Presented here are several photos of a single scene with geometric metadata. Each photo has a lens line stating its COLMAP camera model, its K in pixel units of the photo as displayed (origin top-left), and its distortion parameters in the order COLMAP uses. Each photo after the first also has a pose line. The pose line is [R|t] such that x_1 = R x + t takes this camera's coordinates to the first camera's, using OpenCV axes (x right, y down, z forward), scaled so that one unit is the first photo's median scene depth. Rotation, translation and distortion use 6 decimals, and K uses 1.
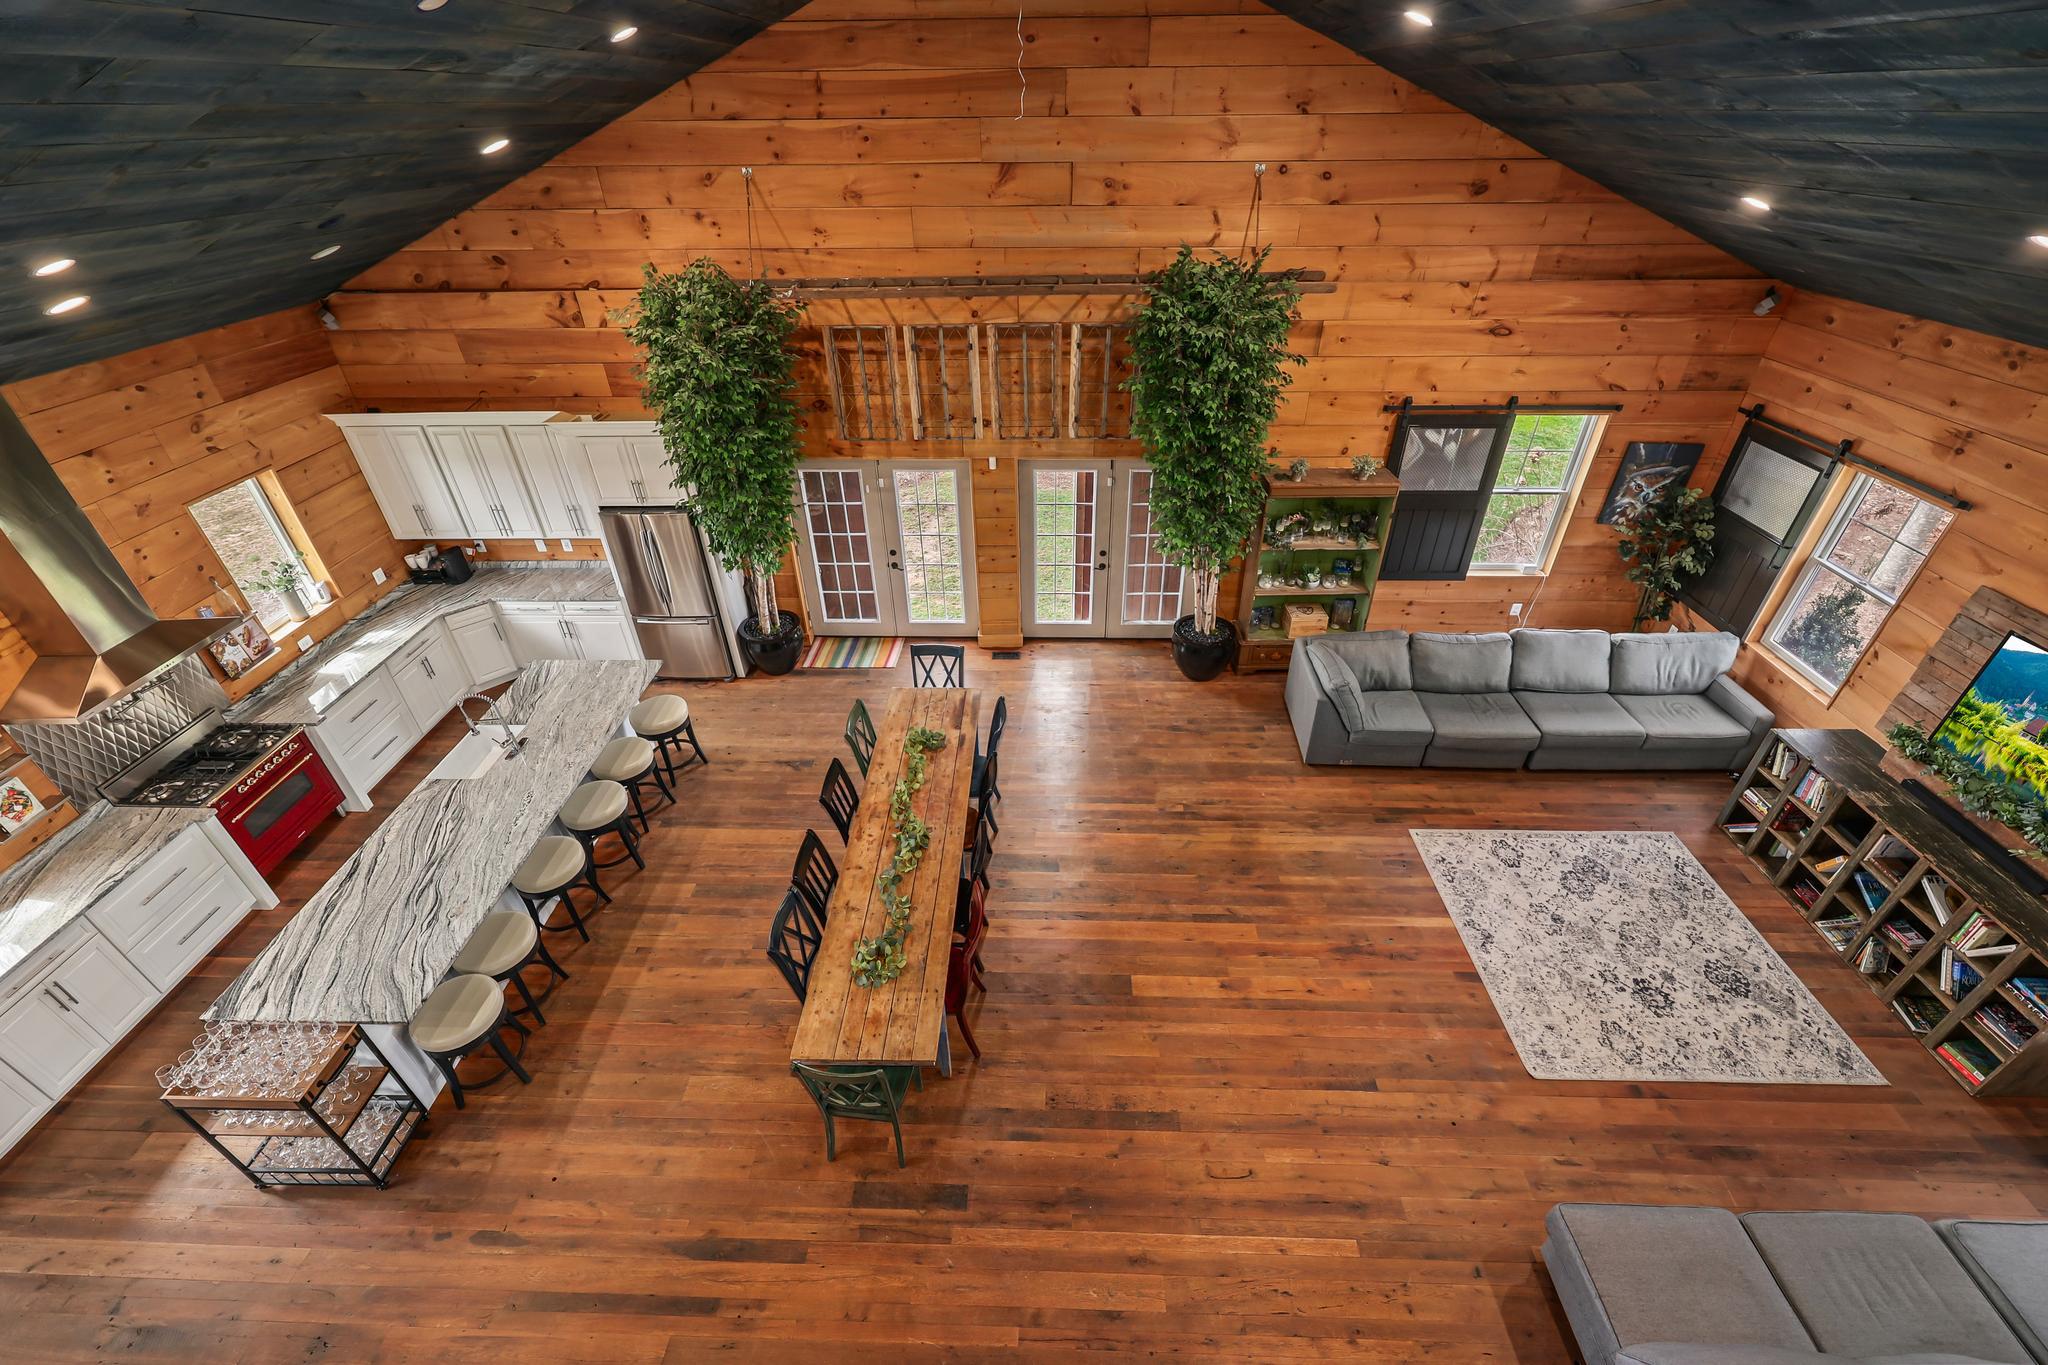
lens RADIAL K [[831.2, 0, 1026.7], [0, 831.2, 680.5], [0, 0, 1]] dist [-0.001748, 0.000189]
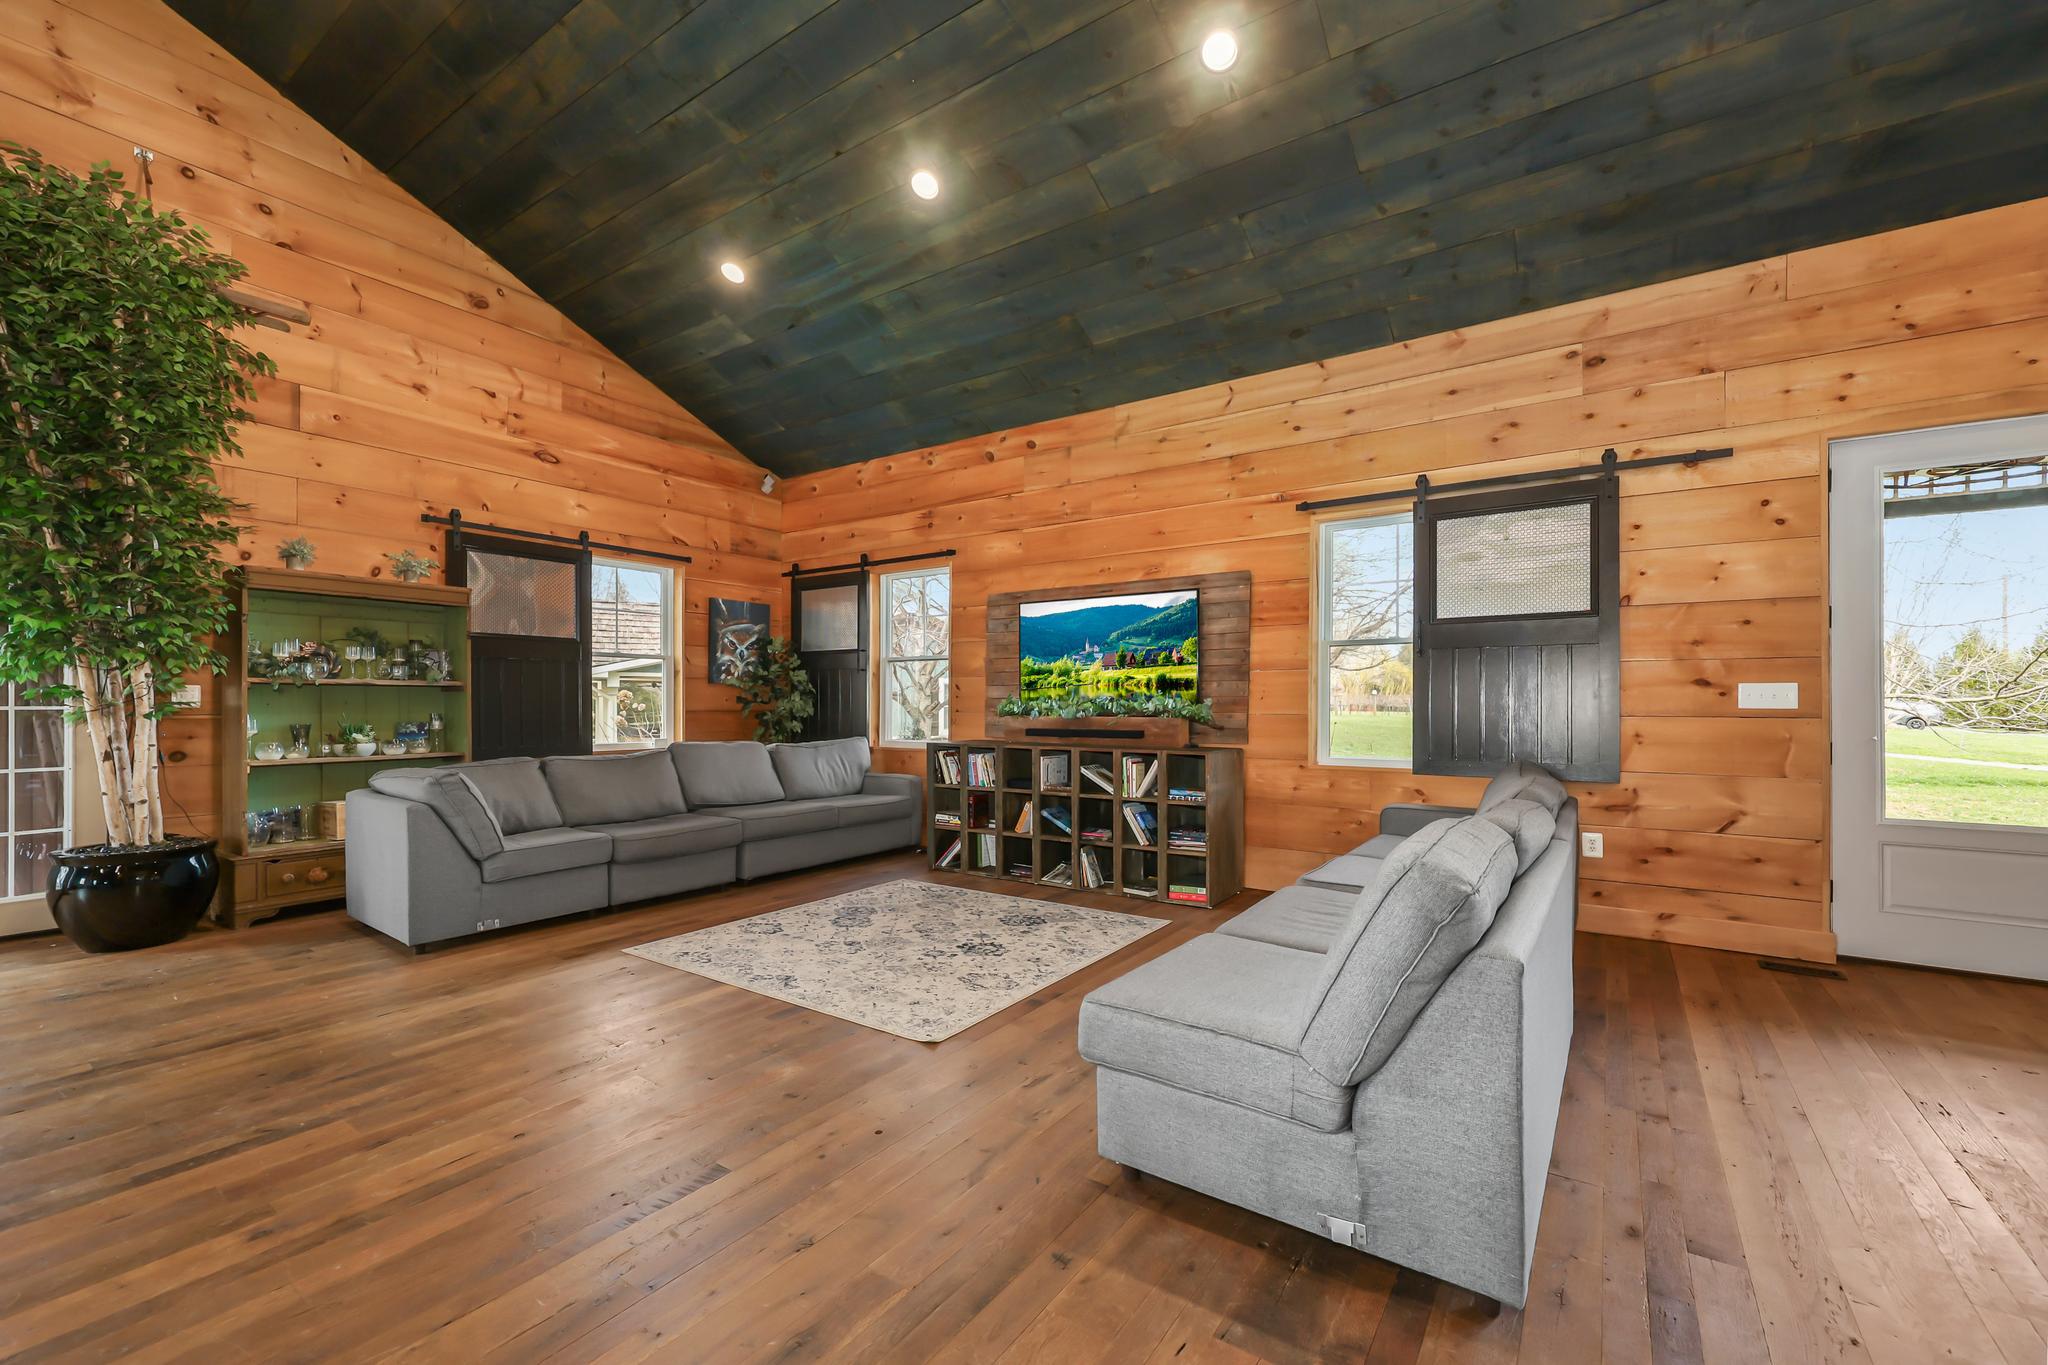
lens RADIAL K [[833.5, 0, 1033.1], [0, 833.5, 706.1], [0, 0, 1]] dist [-0.001073, -0.000265]
pose [[0.537264, 0.016979, 0.843243, 0.086861], [0.473237, 0.821513, -0.318060, 0.363118], [-0.698136, 0.569936, 0.433334, 0.385593]]
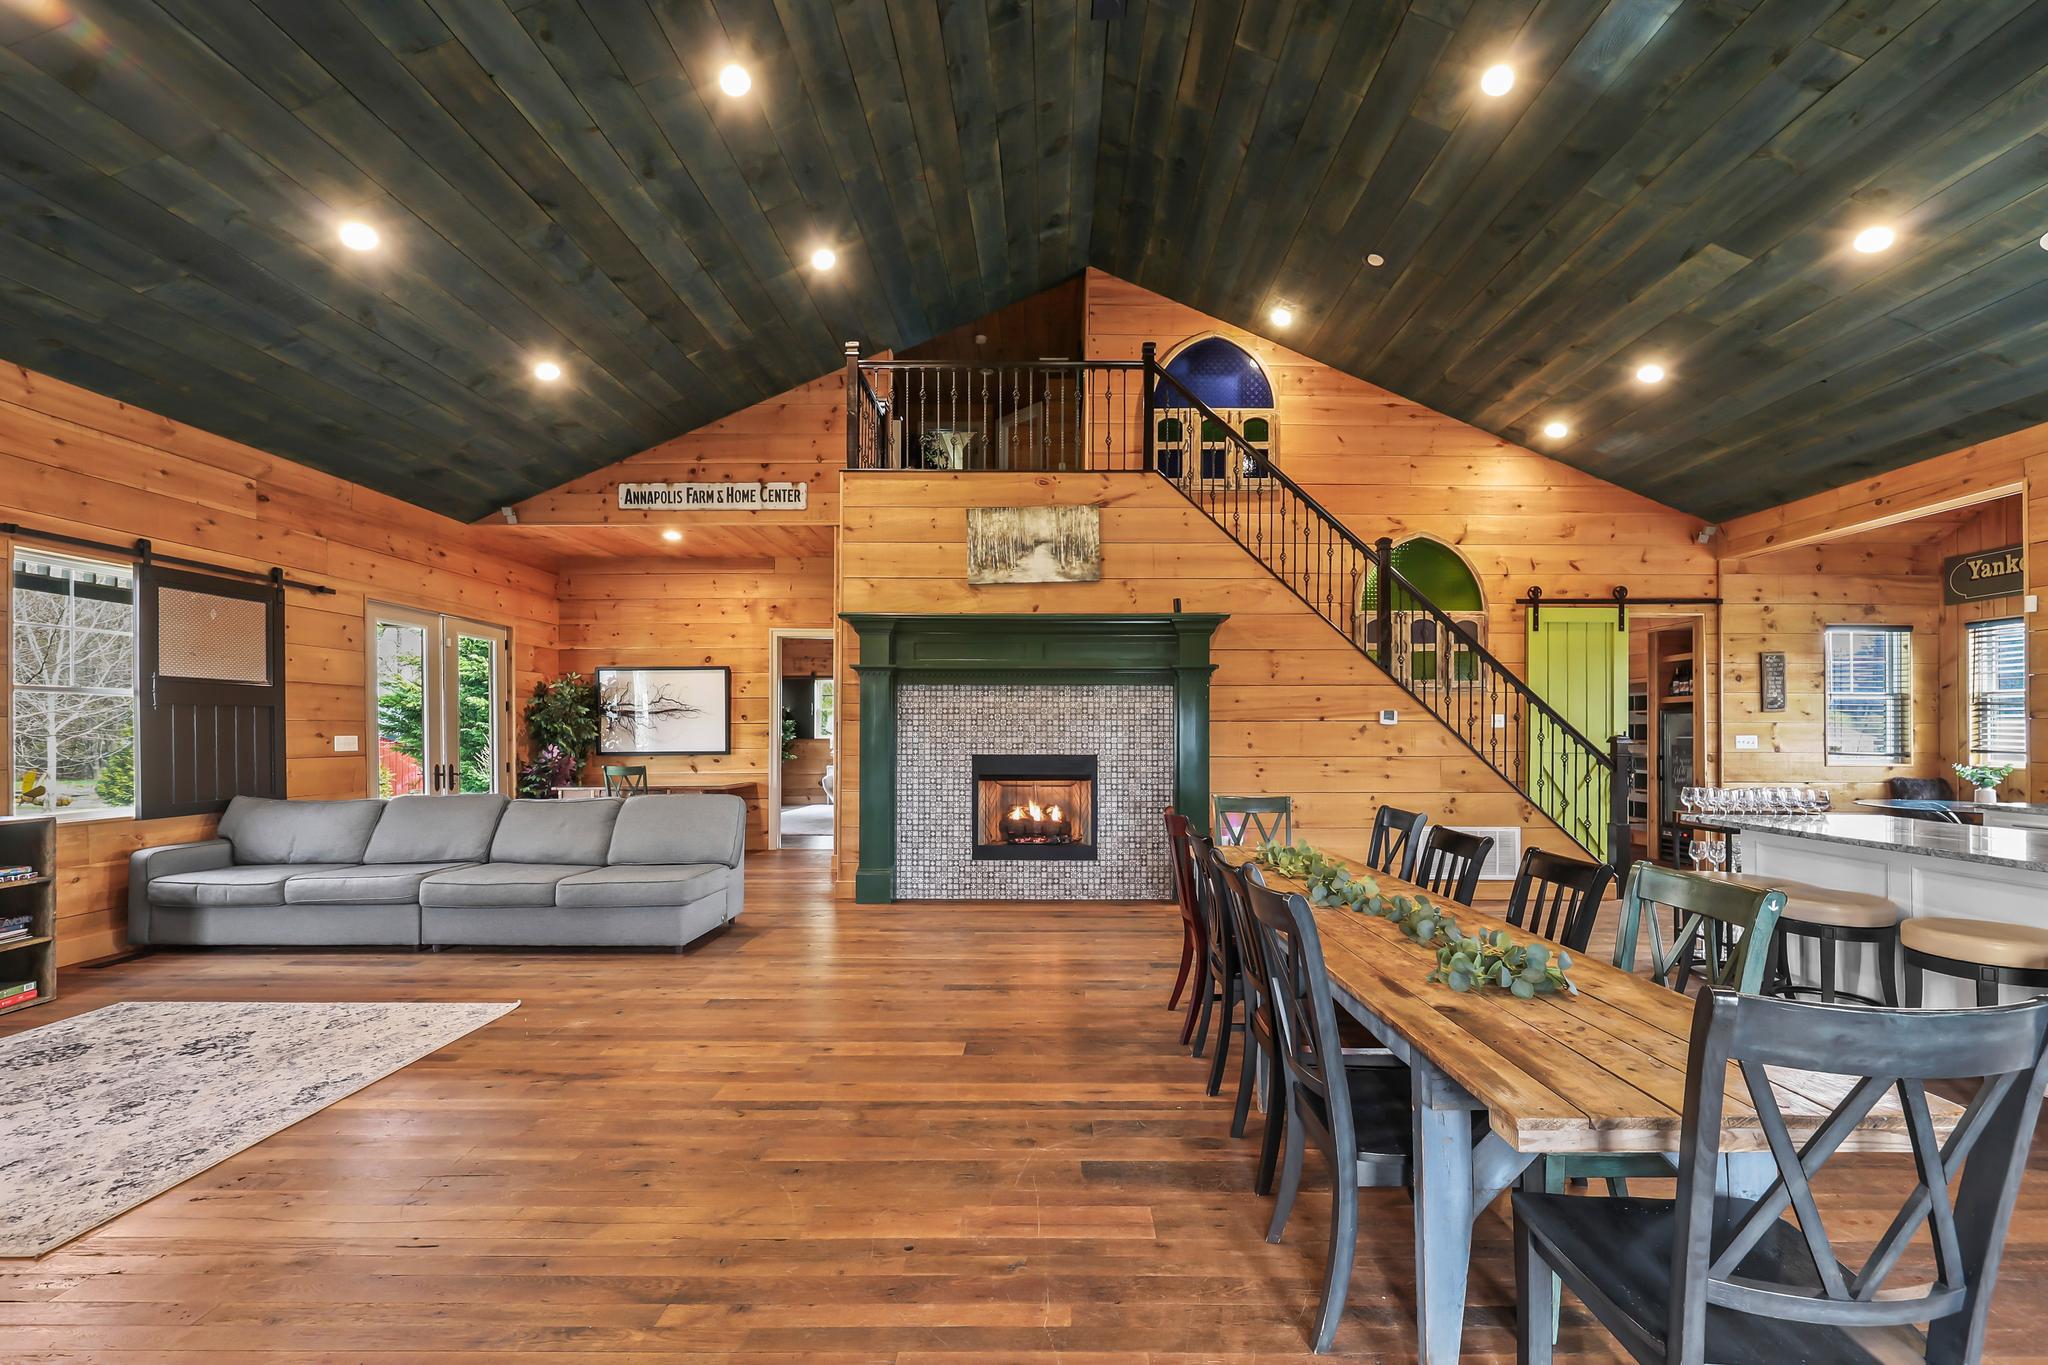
lens RADIAL K [[841.8, 0, 1056.3], [0, 841.8, 732.6], [0, 0, 1]] dist [0.000284, -0.000017]
pose [[-0.999359, 0.016463, -0.031779, 0.056340], [-0.004742, 0.819187, 0.573507, -0.182674], [0.035474, 0.573291, -0.818584, 1.129419]]
